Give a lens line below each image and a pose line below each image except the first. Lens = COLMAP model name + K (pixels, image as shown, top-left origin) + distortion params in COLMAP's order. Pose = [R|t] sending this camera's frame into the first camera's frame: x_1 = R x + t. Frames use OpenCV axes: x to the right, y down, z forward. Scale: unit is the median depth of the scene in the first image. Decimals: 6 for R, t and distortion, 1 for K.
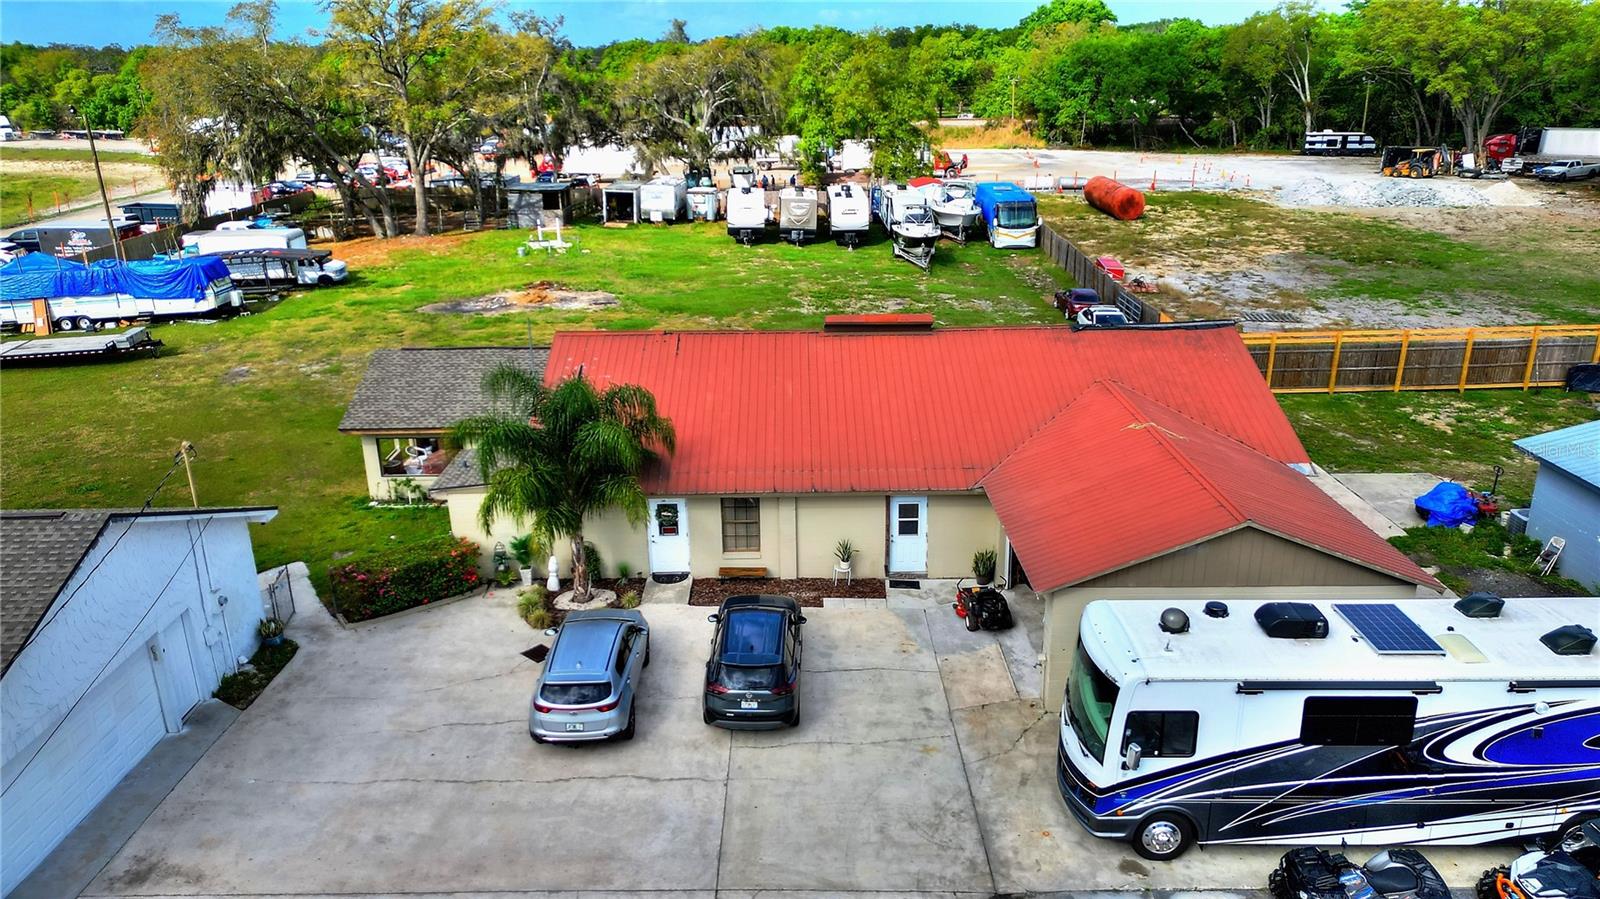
lens RADIAL K [[1096.3, 0, 798.7], [0, 1096.3, 484.5], [0, 0, 1]] dist [0.085577, -0.084578]
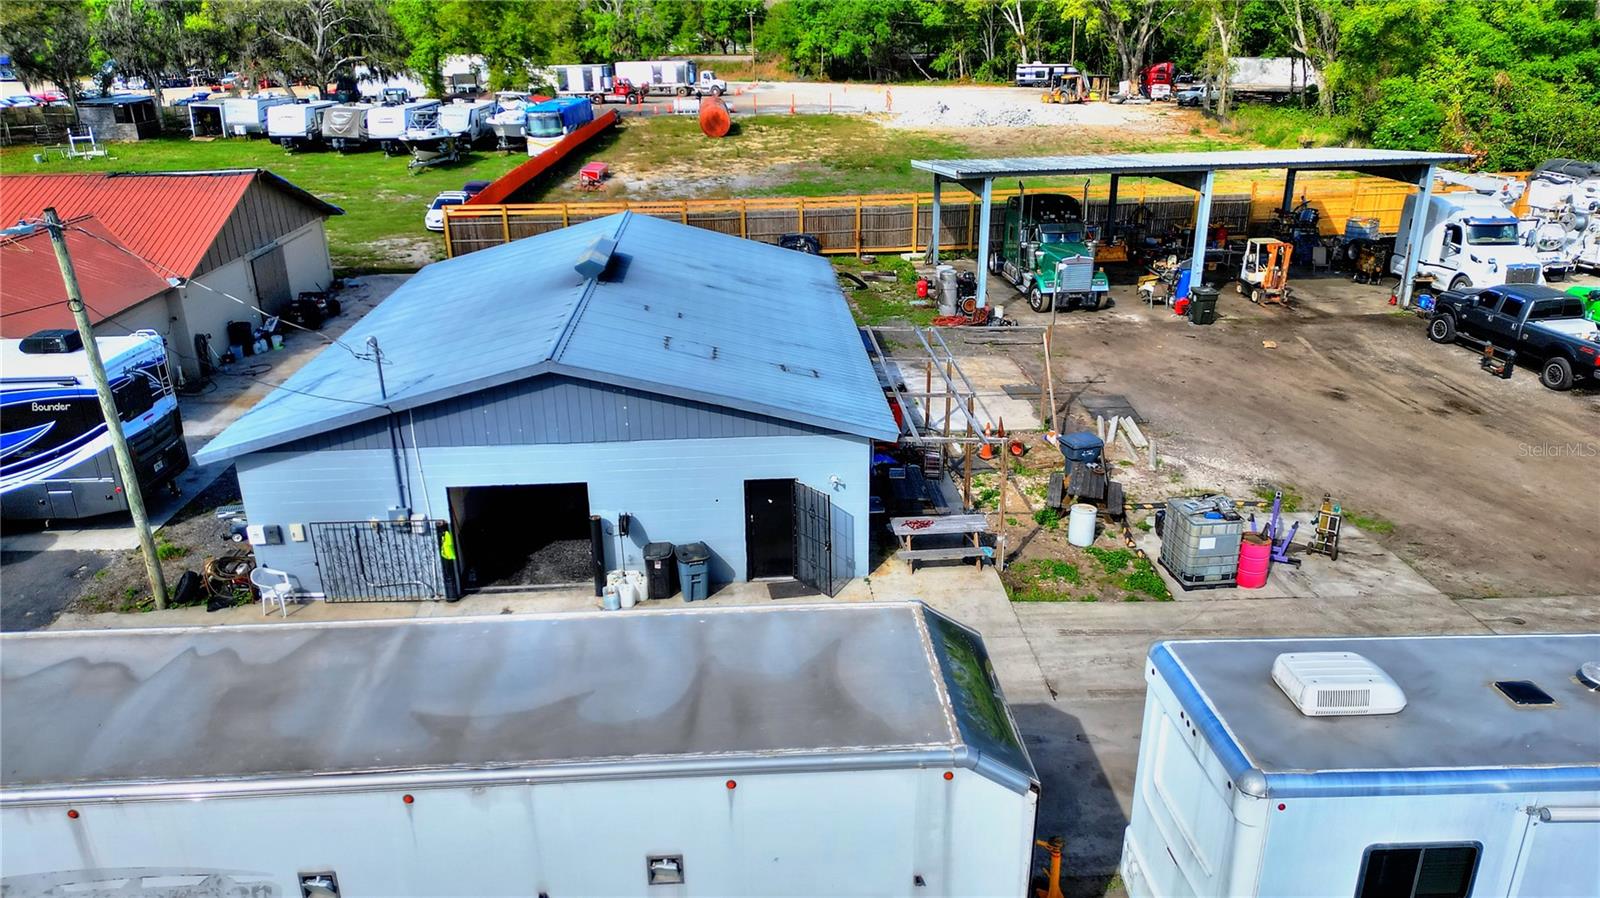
lens RADIAL K [[1096.3, 0, 798.7], [0, 1096.3, 484.0], [0, 0, 1]] dist [0.085577, -0.084578]
pose [[0.998815, -0.020588, 0.044110, 0.374718], [0.018877, 0.999067, 0.038849, 0.058532], [-0.044869, -0.037970, 0.998271, -0.070588]]
